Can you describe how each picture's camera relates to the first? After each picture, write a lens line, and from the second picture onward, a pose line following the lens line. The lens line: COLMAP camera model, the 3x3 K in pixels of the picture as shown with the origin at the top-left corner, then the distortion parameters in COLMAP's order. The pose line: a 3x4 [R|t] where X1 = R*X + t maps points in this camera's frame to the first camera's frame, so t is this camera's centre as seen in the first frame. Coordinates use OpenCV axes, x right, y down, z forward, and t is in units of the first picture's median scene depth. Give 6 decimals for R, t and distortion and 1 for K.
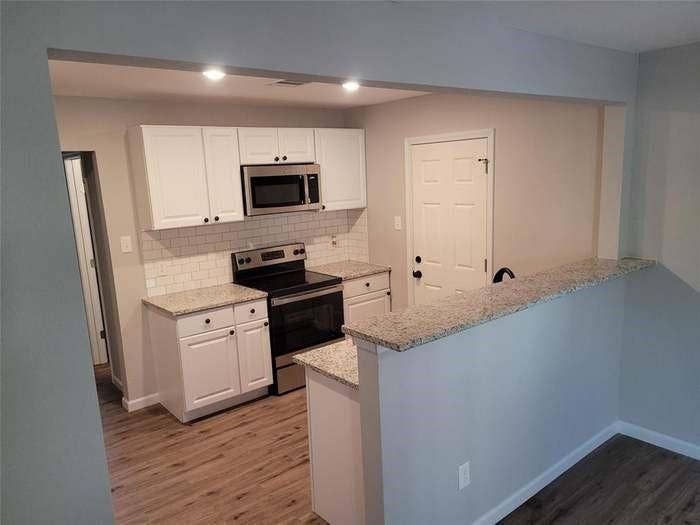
lens RADIAL K [[524.8, 0, 350.0], [0, 524.8, 262.5], [0, 0, 1]] dist [0.040770, -0.005566]
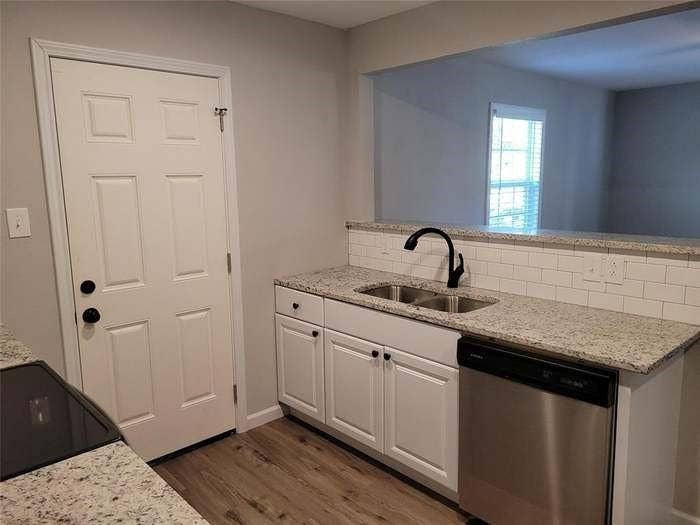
lens RADIAL K [[524.8, 0, 350.0], [0, 524.8, 262.5], [0, 0, 1]] dist [0.040770, -0.005566]
pose [[-0.054479, -0.119492, 0.991339, -0.405827], [0.185233, 0.974372, 0.127626, -0.049334], [-0.981183, 0.190582, -0.030949, 0.774246]]
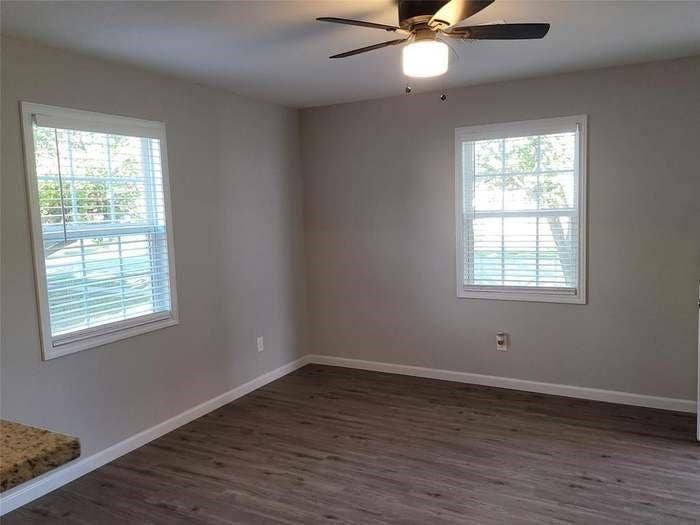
lens RADIAL K [[562.0, 0, 350.0], [0, 562.0, 262.5], [0, 0, 1]] dist [0.026629, -0.003345]
pose [[-0.376277, -0.039634, 0.925659, -0.150102], [0.206438, 0.970382, 0.125465, 0.005333], [-0.903216, 0.238301, -0.356950, 0.372577]]
